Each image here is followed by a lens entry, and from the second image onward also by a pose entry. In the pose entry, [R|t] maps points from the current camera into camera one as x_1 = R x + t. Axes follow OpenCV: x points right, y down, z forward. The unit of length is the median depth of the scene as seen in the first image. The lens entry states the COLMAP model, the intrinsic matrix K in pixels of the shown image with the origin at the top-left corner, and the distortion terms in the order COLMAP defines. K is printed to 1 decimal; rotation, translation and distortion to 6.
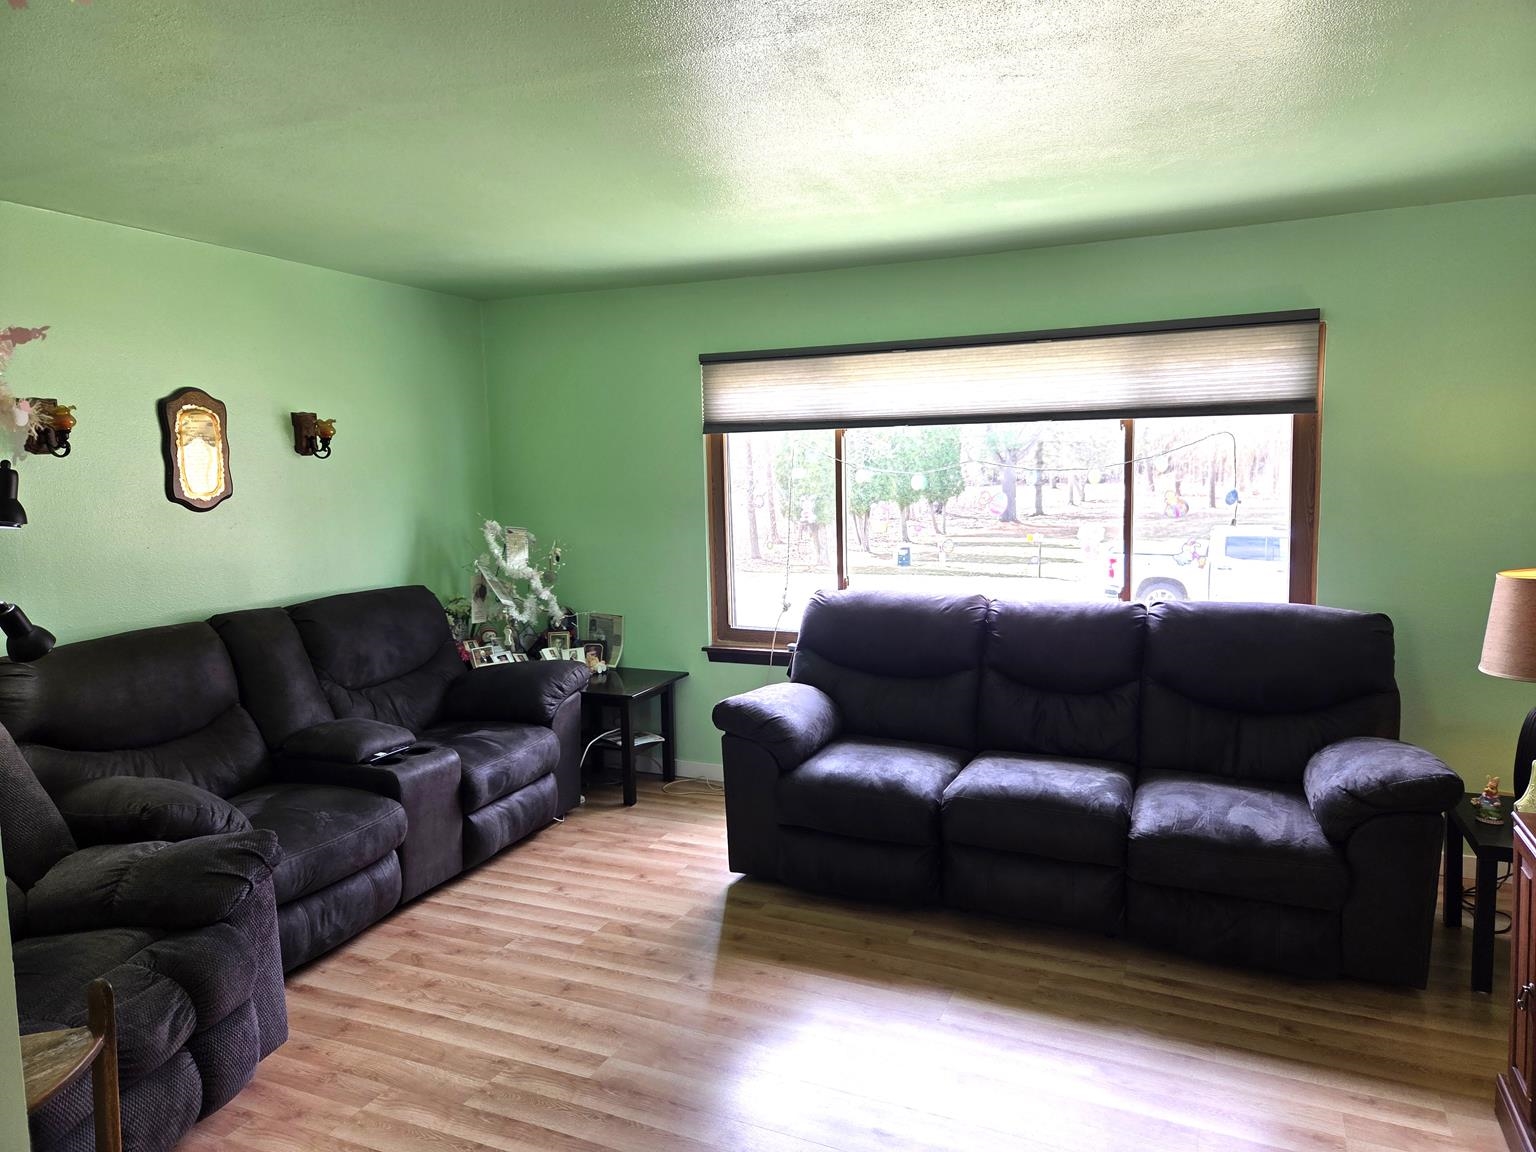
lens RADIAL K [[1024.3, 0, 776.9], [0, 1024.3, 557.8], [0, 0, 1]] dist [0.074171, -0.053630]
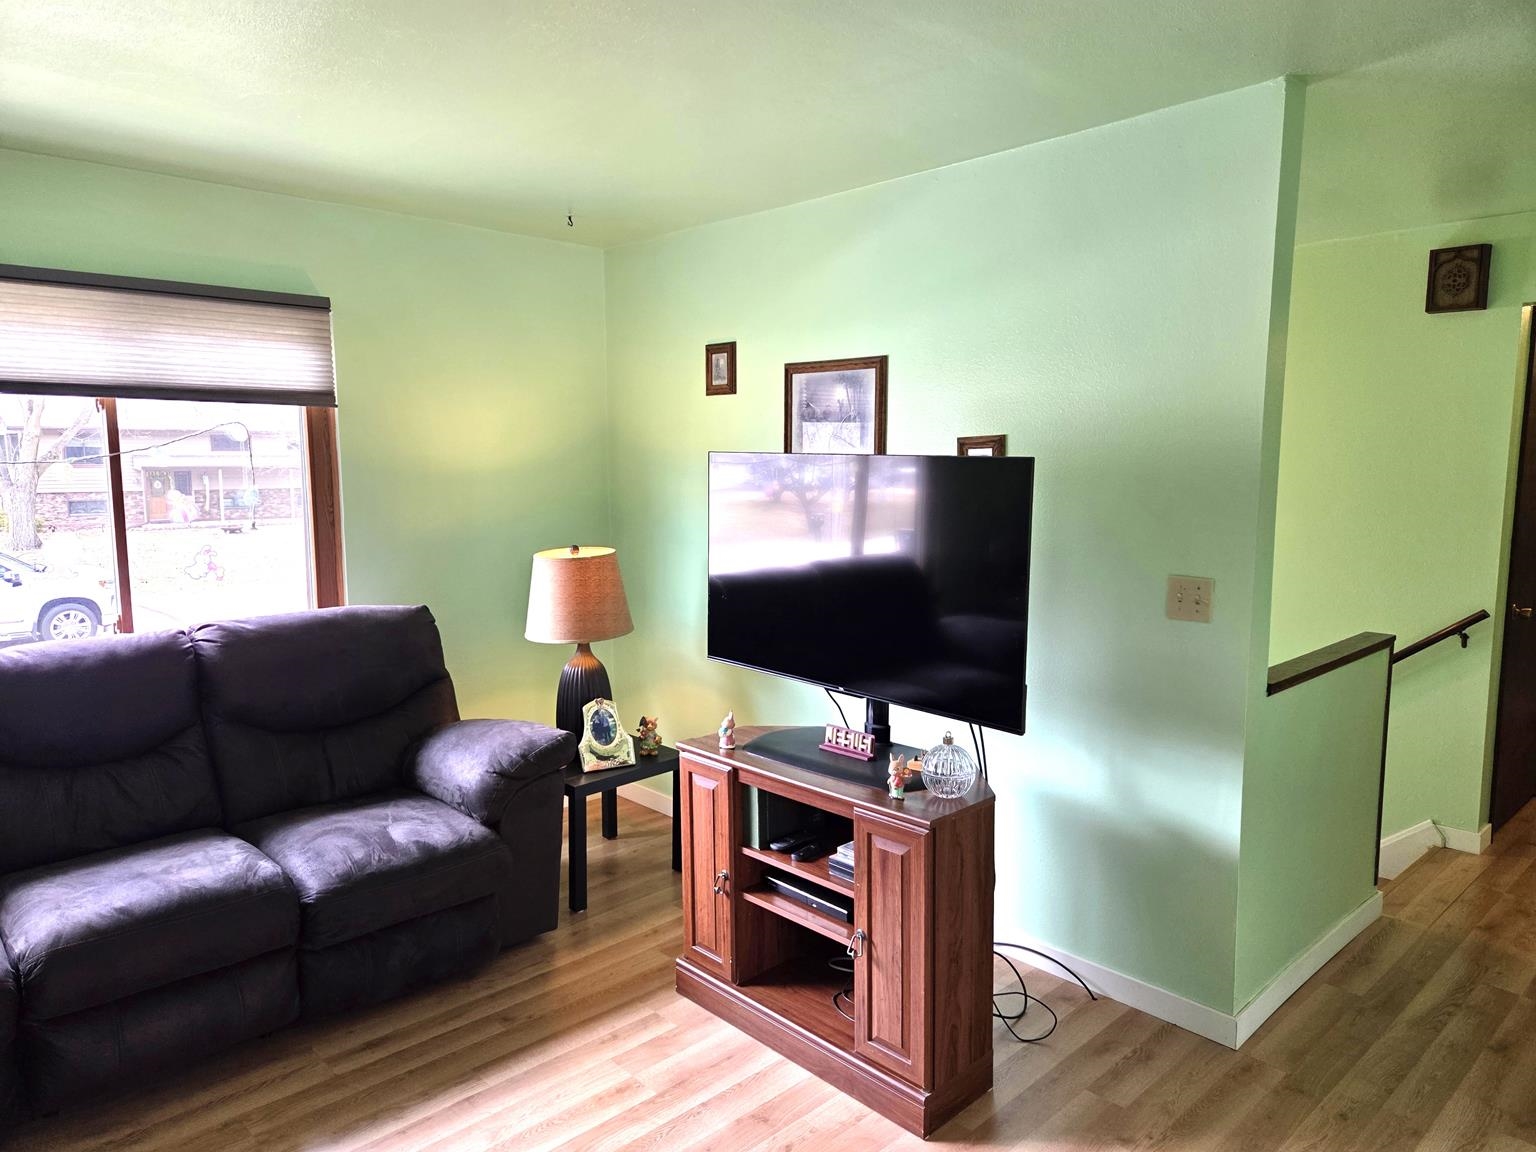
lens RADIAL K [[1024.3, 0, 767.0], [0, 1024.3, 572.4], [0, 0, 1]] dist [0.074171, -0.053630]
pose [[0.388695, -0.085594, 0.917382, -0.225061], [0.079897, 0.995056, 0.058989, -0.012570], [-0.917896, 0.050367, 0.393612, 0.272485]]
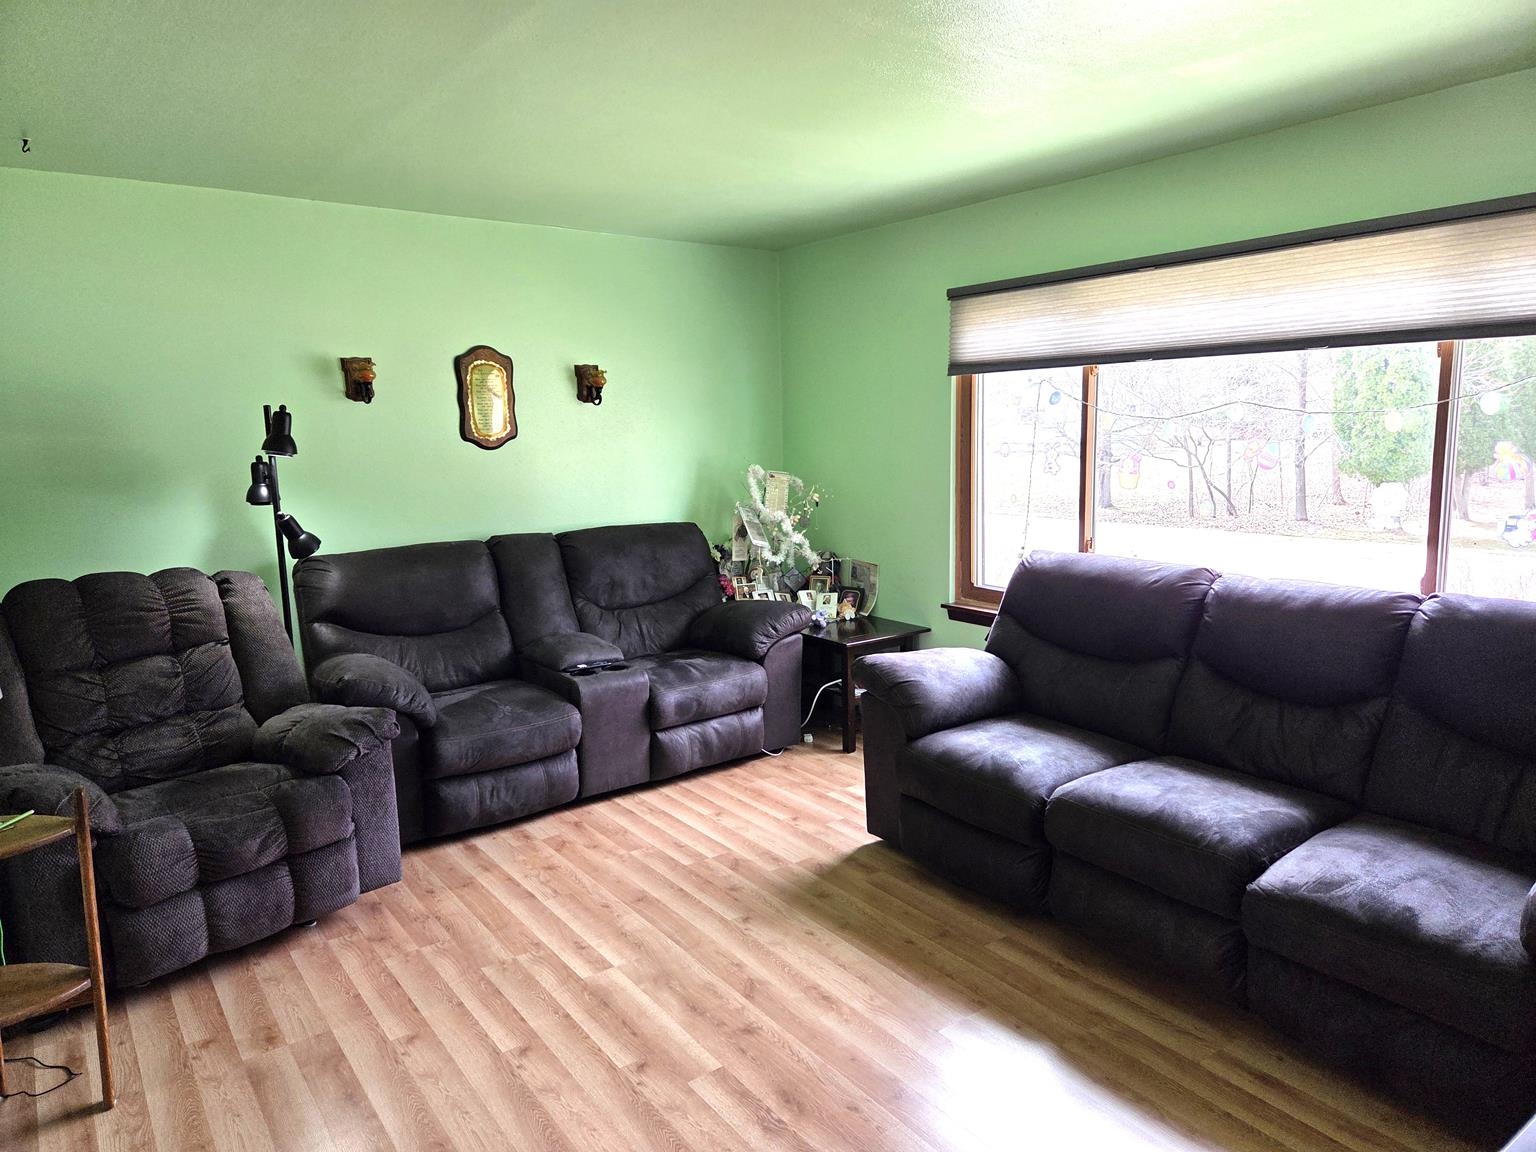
lens RADIAL K [[1024.3, 0, 762.1], [0, 1024.3, 570.4], [0, 0, 1]] dist [0.074171, -0.053630]
pose [[0.860743, 0.076244, -0.503297, 0.345977], [-0.045584, 0.996292, 0.072969, -0.006734], [0.506994, -0.039865, 0.861027, 0.130829]]
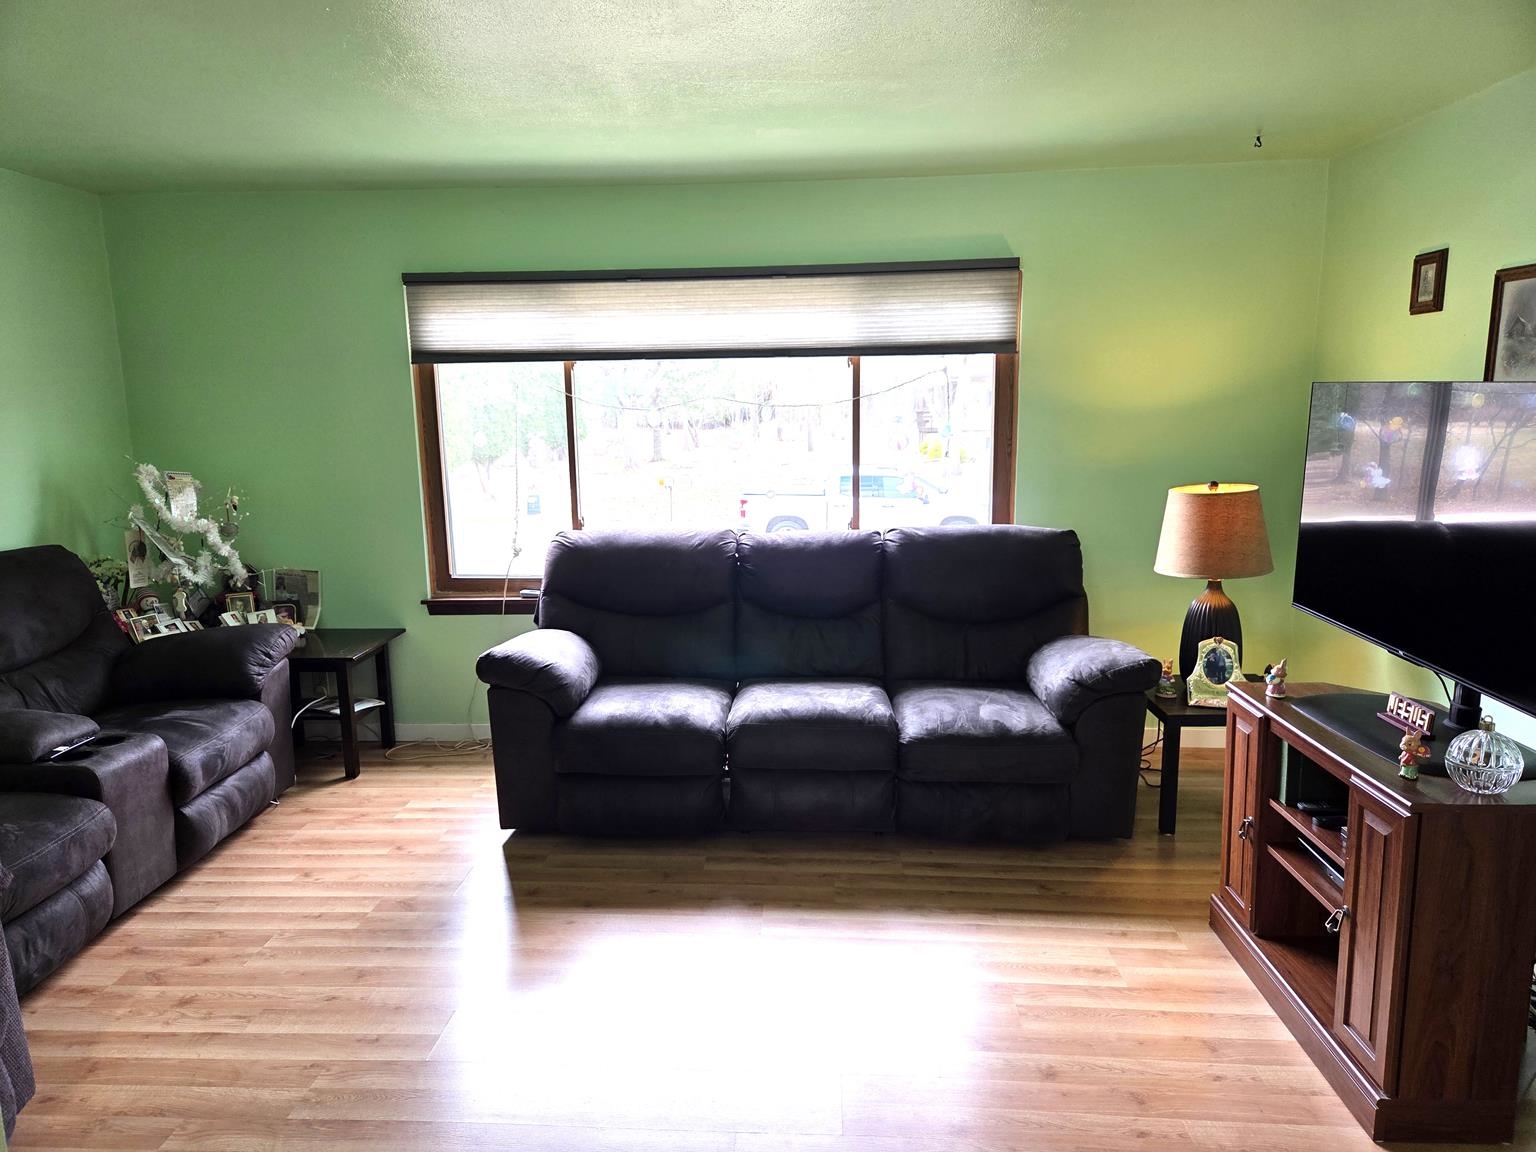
lens RADIAL K [[1024.3, 0, 755.0], [0, 1024.3, 580.2], [0, 0, 1]] dist [0.074171, -0.053630]
pose [[0.938940, -0.055421, 0.339588, -0.139957], [0.030659, 0.996493, 0.077858, 0.008866], [-0.342712, -0.062692, 0.937346, 0.042752]]
